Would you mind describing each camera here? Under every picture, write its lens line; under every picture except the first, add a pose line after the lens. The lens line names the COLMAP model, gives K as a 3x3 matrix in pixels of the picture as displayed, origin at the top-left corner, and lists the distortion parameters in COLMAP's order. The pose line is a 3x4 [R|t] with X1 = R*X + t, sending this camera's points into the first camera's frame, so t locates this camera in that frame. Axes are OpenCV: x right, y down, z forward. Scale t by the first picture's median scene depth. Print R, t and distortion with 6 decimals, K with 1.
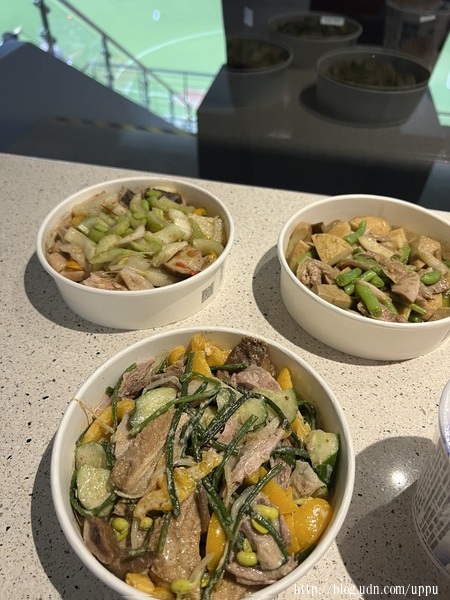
lens RADIAL K [[449.9, 0, 224.9], [0, 449.9, 299.2], [0, 0, 1]] dist [0.024532, -0.032243]
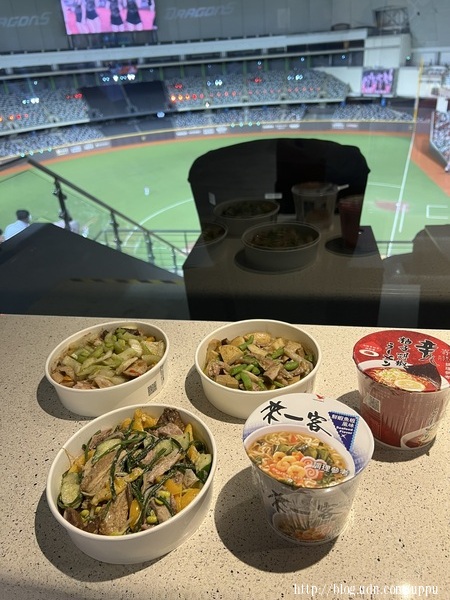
lens RADIAL K [[449.9, 0, 225.0], [0, 449.9, 298.5], [0, 0, 1]] dist [0.024532, -0.032243]
pose [[0.995417, -0.094379, -0.015448, 0.278341], [0.085540, 0.950891, -0.297470, 0.182291], [0.042764, 0.294785, 0.954606, -0.600297]]
